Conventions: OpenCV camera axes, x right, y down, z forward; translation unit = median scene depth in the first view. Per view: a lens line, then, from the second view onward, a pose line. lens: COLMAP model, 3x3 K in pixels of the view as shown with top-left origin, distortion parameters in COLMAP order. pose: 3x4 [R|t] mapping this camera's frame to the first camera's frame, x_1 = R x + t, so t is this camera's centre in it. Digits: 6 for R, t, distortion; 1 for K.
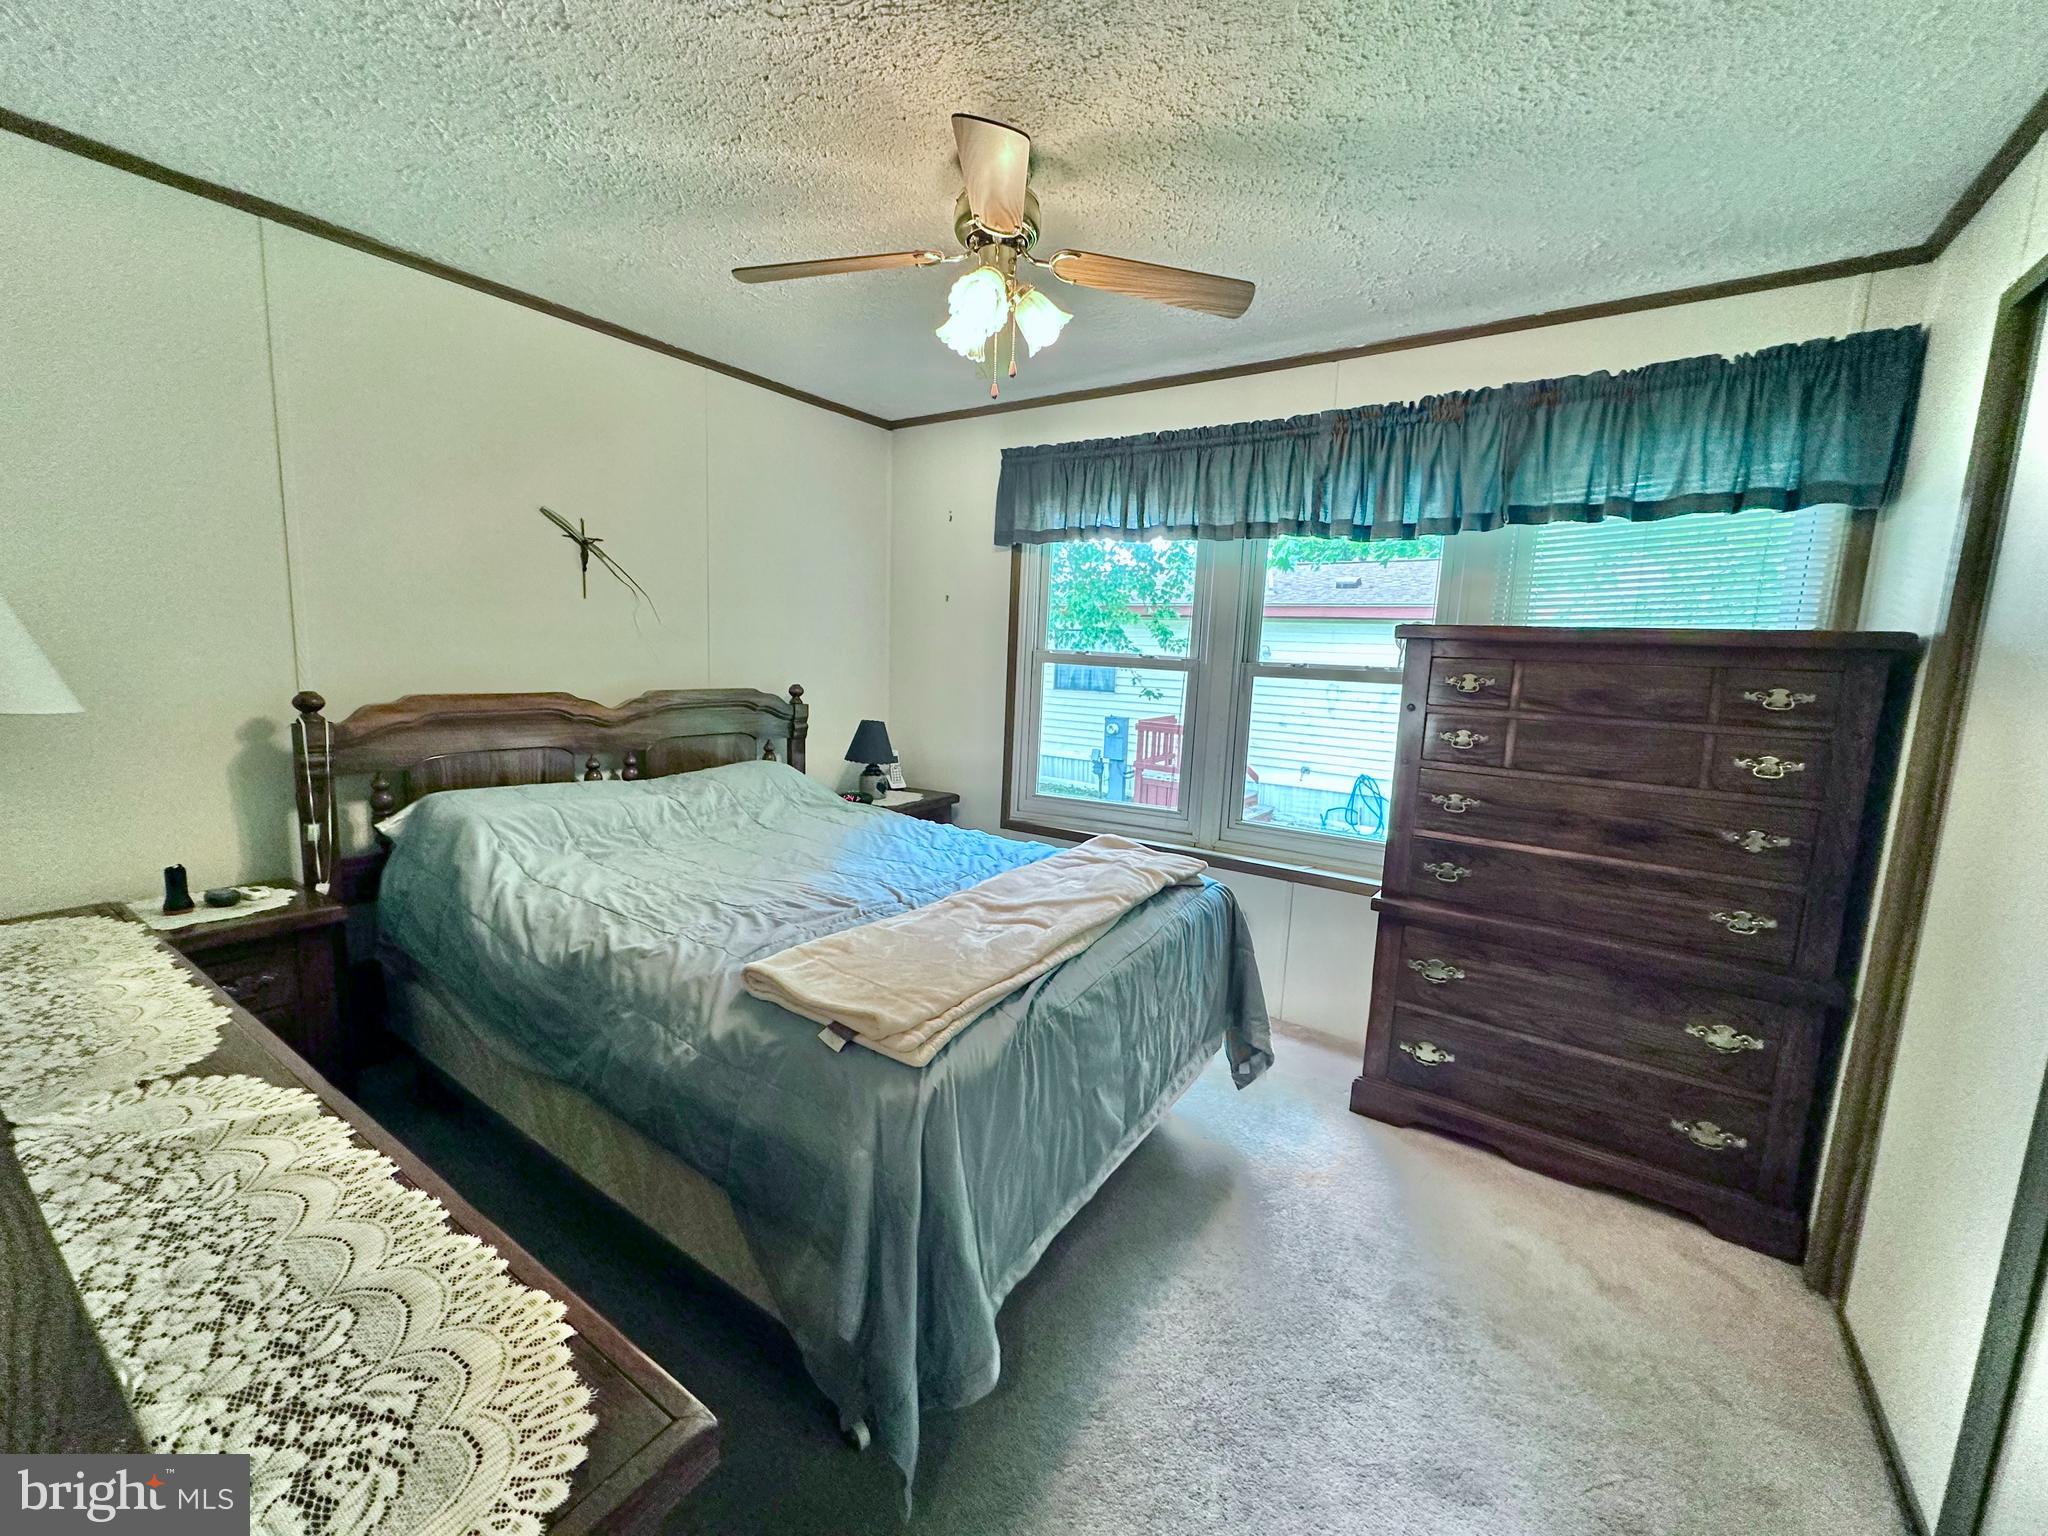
lens RADIAL K [[814.6, 0, 1024.0], [0, 814.6, 768.0], [0, 0, 1]] dist [-0.001404, 0.000332]
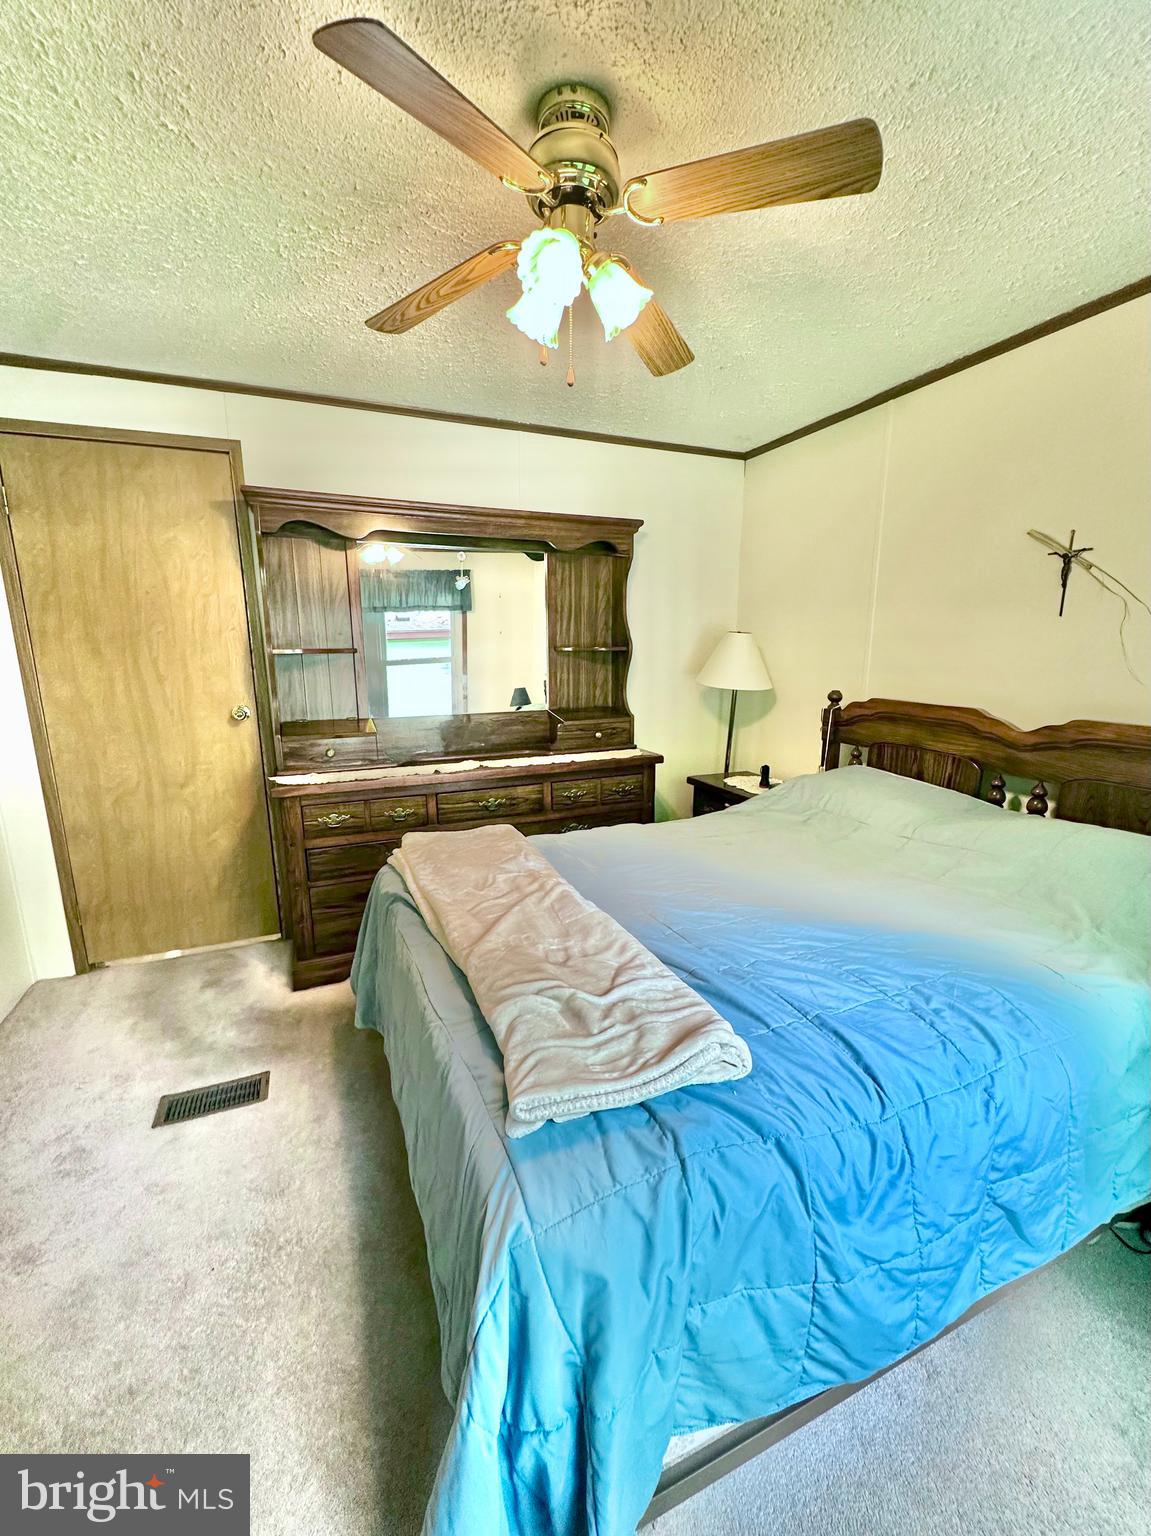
lens RADIAL K [[610.9, 0, 575.5], [0, 610.9, 768.0], [0, 0, 1]] dist [-0.001404, 0.000332]
pose [[-0.543309, 0.137311, -0.828228, 0.395446], [-0.143695, 0.956766, 0.252884, -0.143563], [0.827144, 0.256407, -0.500089, 0.969233]]
